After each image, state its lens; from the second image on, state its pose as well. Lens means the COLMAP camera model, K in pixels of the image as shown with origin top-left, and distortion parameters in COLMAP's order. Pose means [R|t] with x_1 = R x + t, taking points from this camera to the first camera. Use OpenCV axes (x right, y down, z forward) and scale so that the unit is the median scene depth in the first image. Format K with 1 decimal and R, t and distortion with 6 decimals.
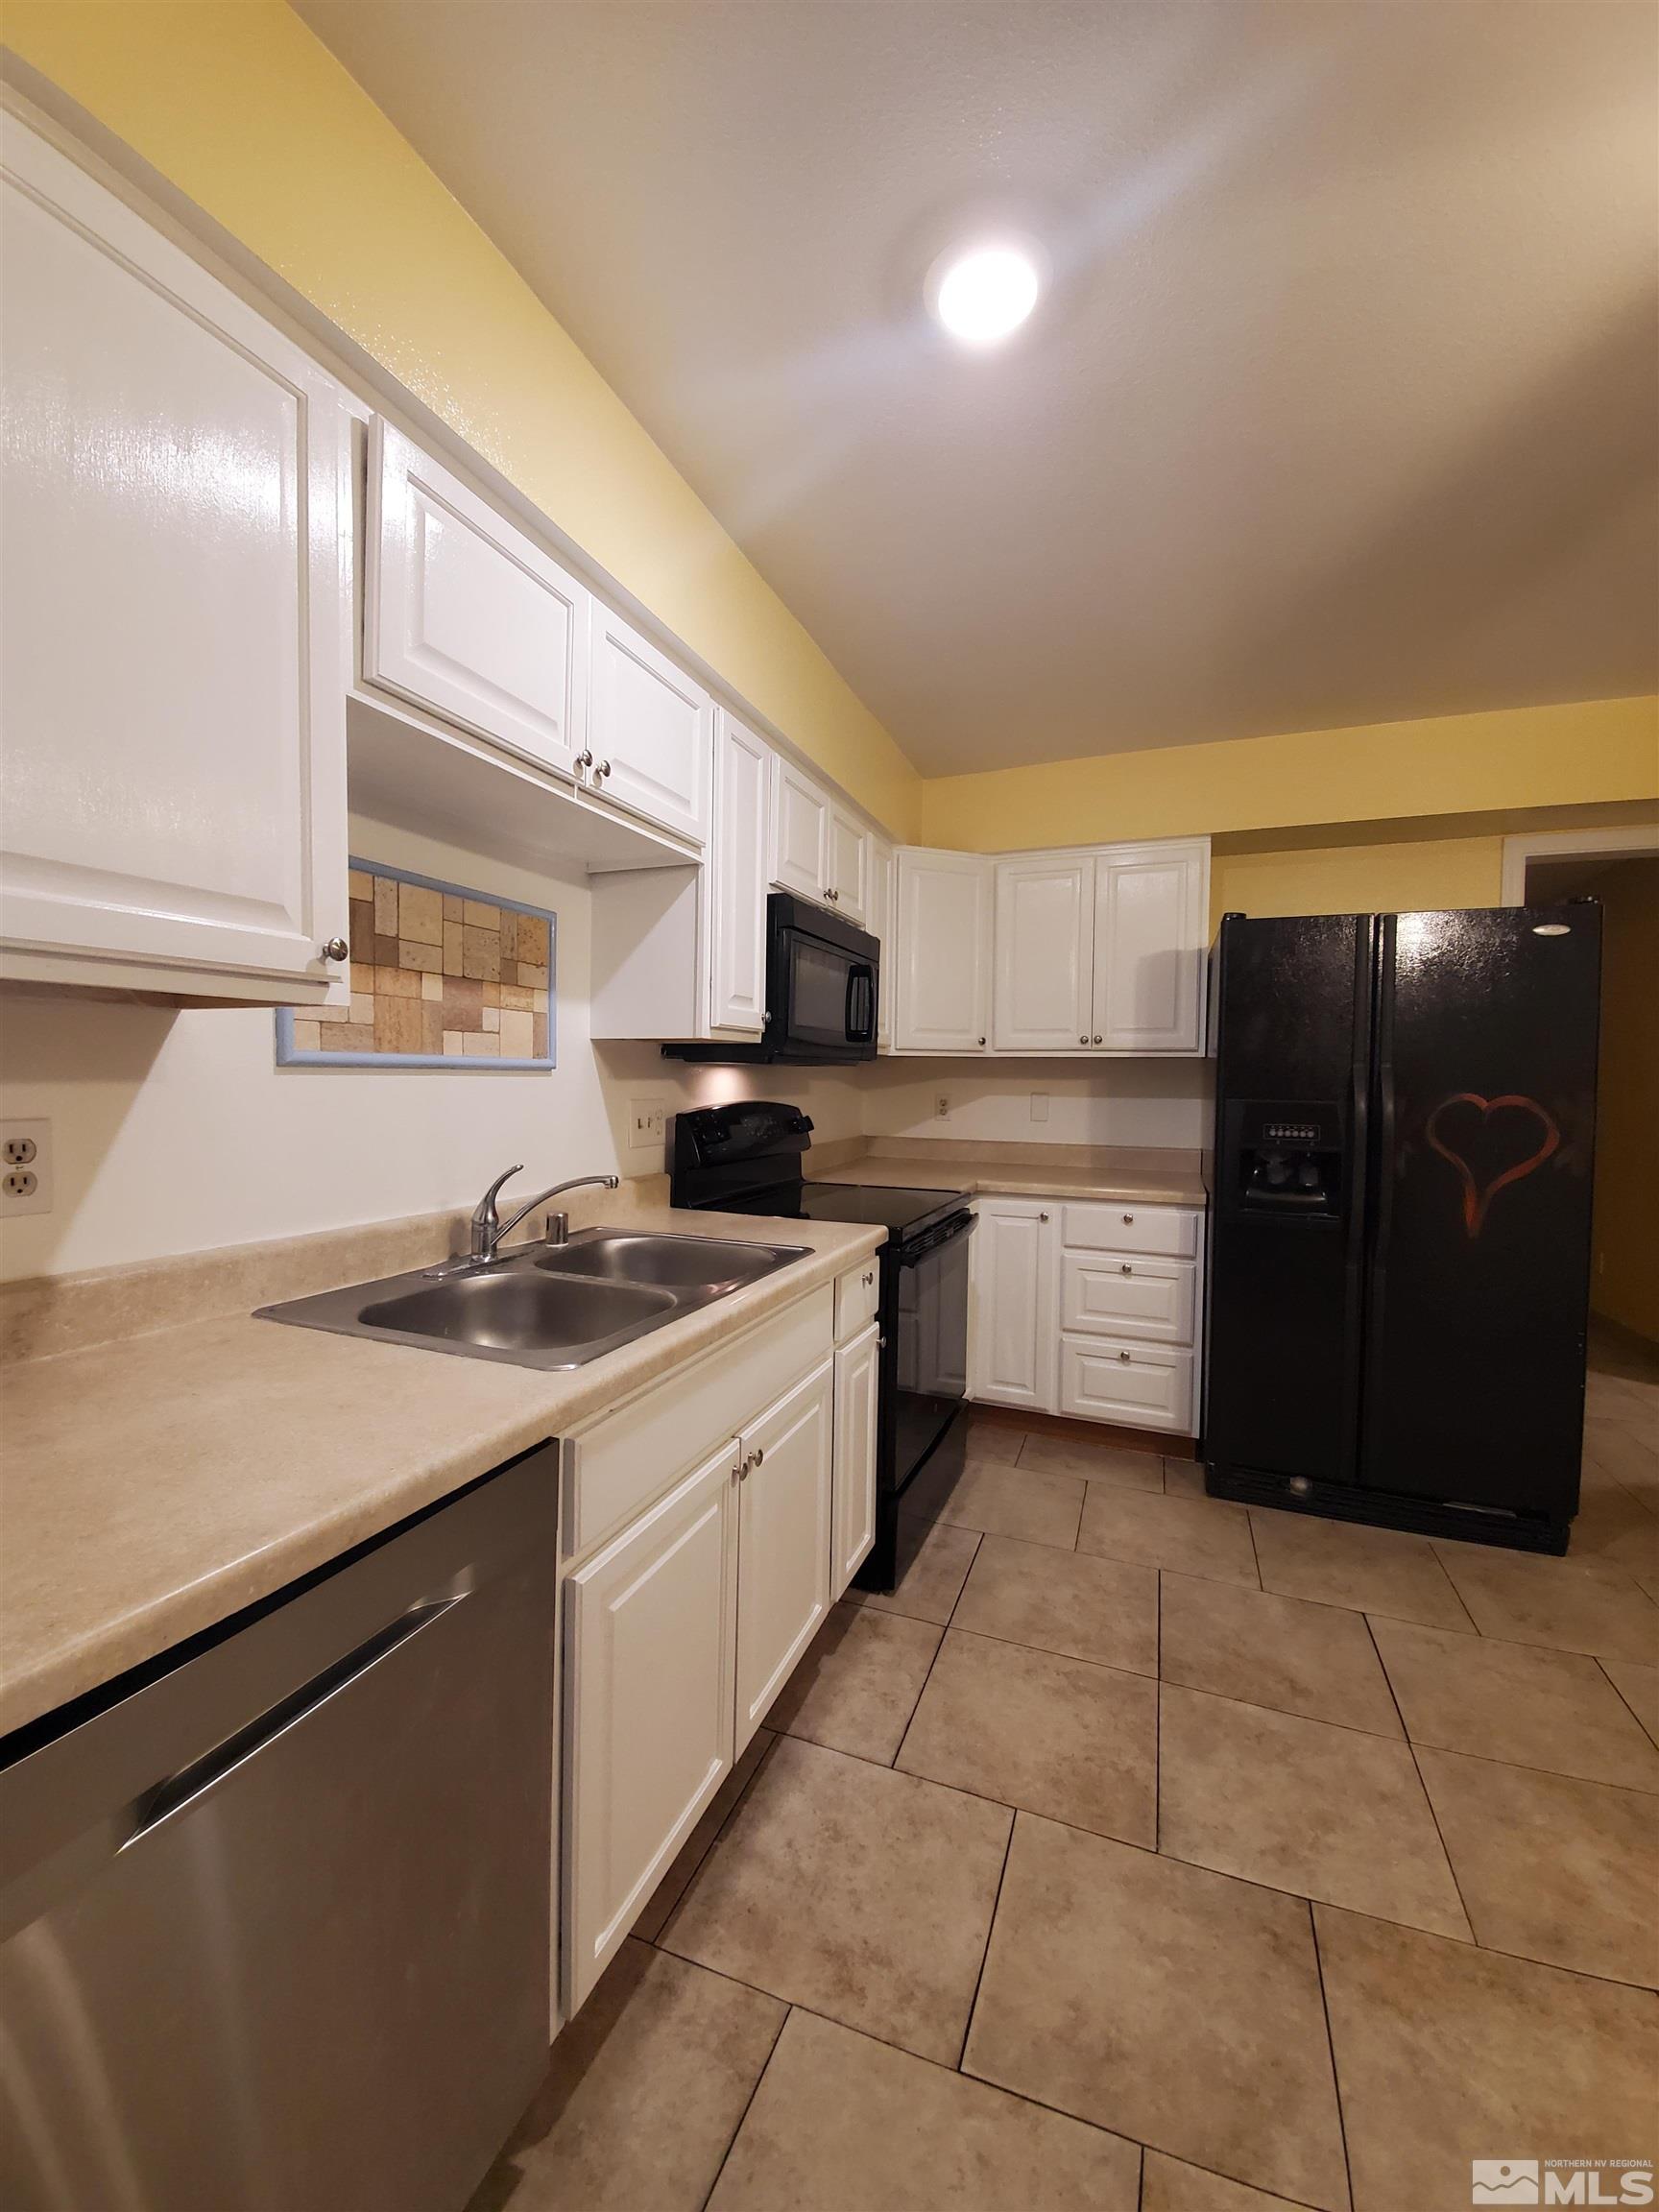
lens RADIAL K [[873.6, 0, 809.0], [0, 873.6, 1096.9], [0, 0, 1]] dist [0.001886, -0.012641]
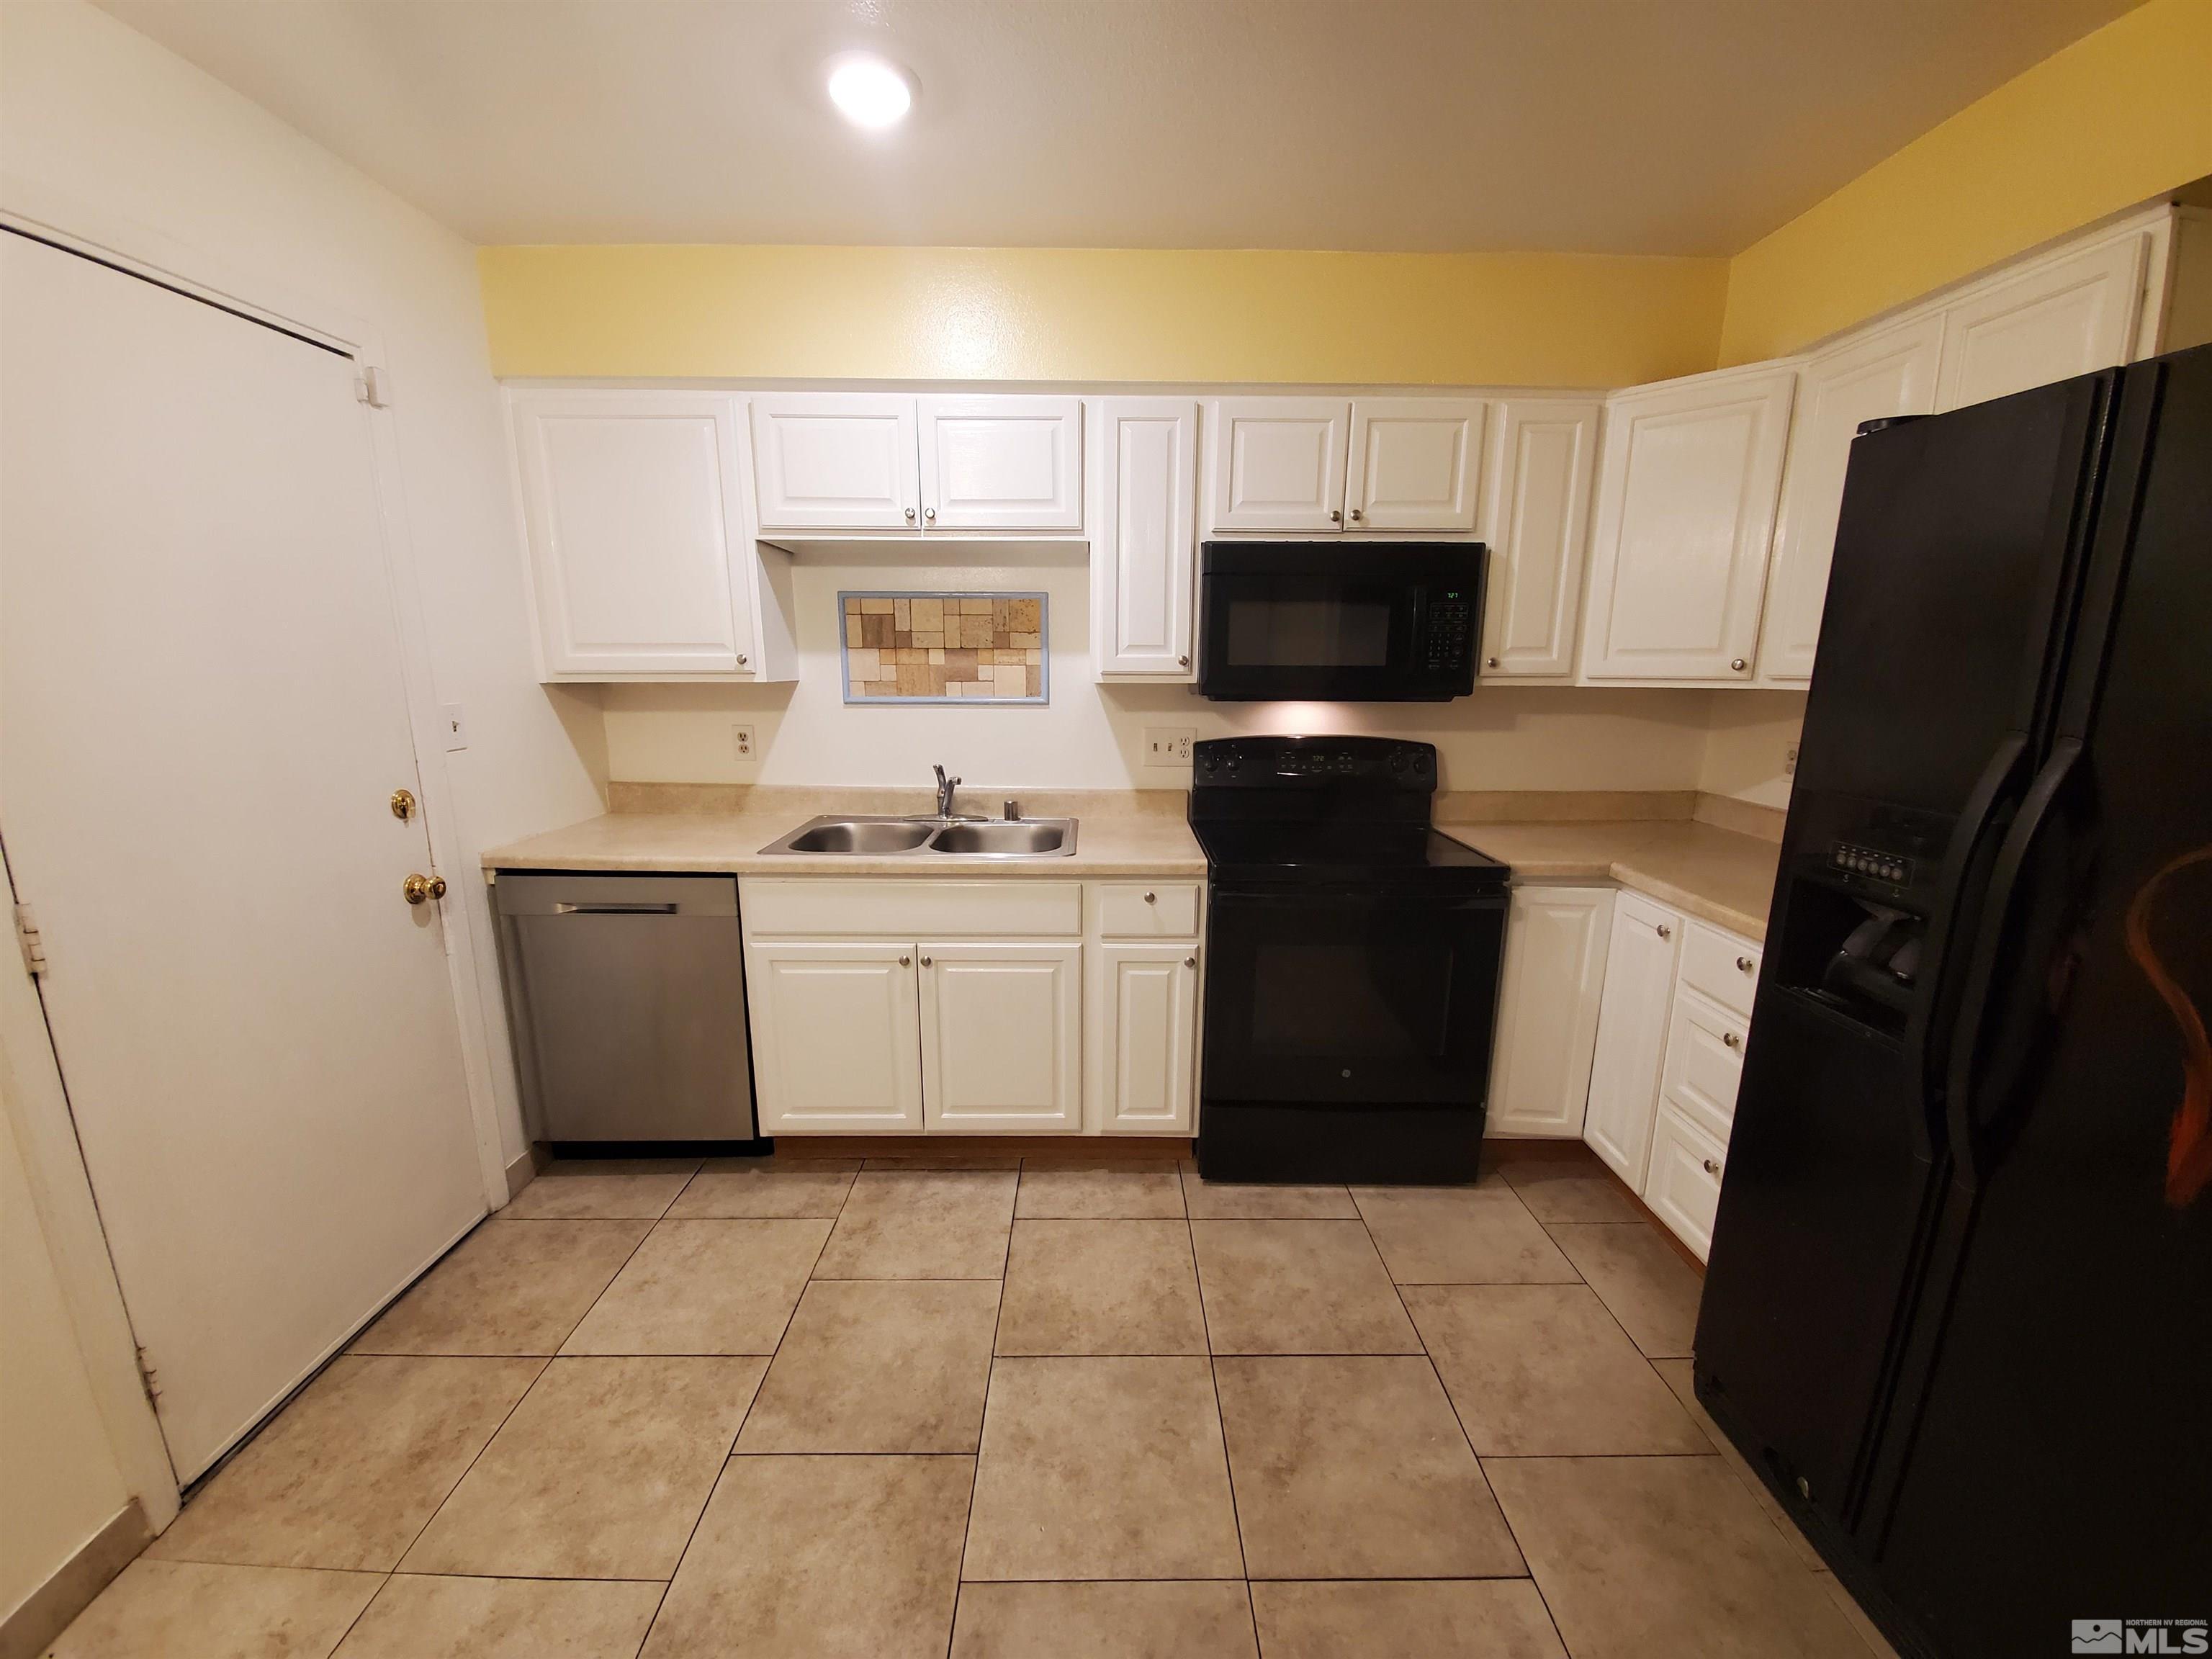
lens RADIAL K [[873.6, 0, 1103.6], [0, 873.6, 851.2], [0, 0, 1]] dist [0.001886, -0.012641]
pose [[0.383309, 0.181188, -0.905674, 1.307982], [-0.023618, 0.982172, 0.186497, -0.077280], [0.923318, -0.050095, 0.380754, 0.622963]]
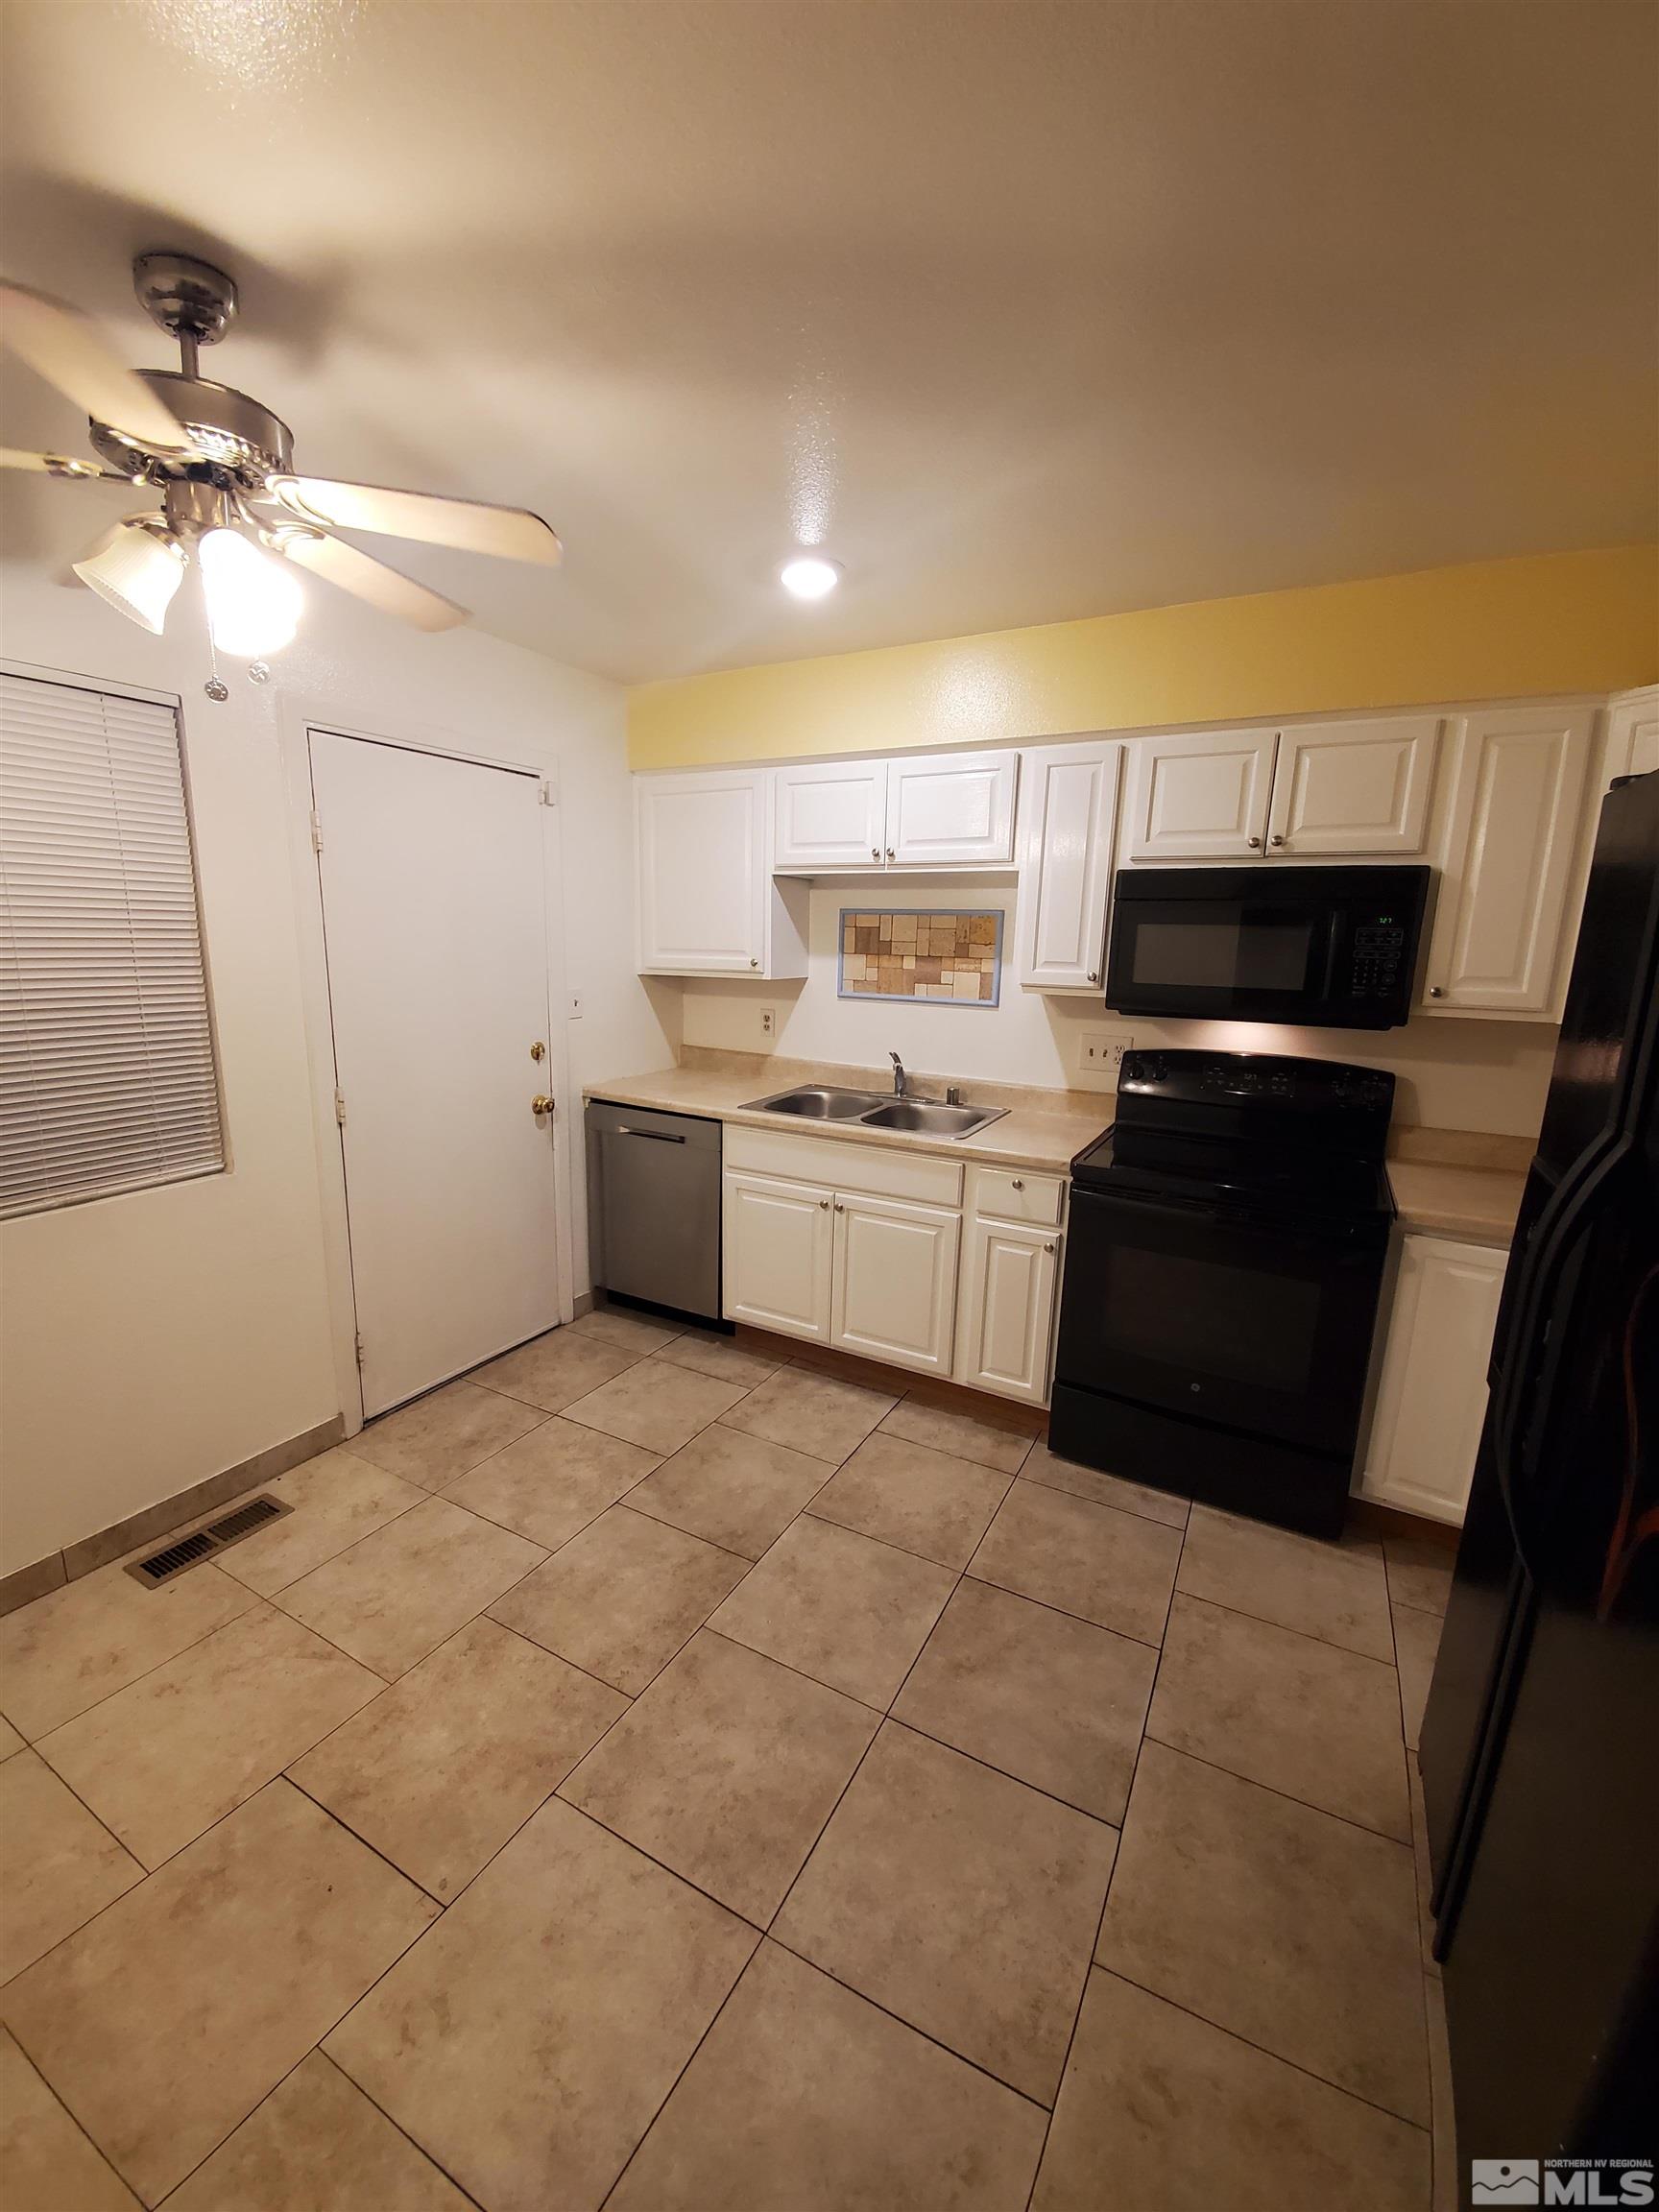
lens RADIAL K [[873.6, 0, 800.0], [0, 873.6, 1102.4], [0, 0, 1]] dist [0.001886, -0.012641]
pose [[-0.133923, 0.172785, -0.975813, 1.659779], [-0.049599, 0.982280, 0.180737, -0.159907], [0.989750, 0.072604, -0.122980, 1.012035]]
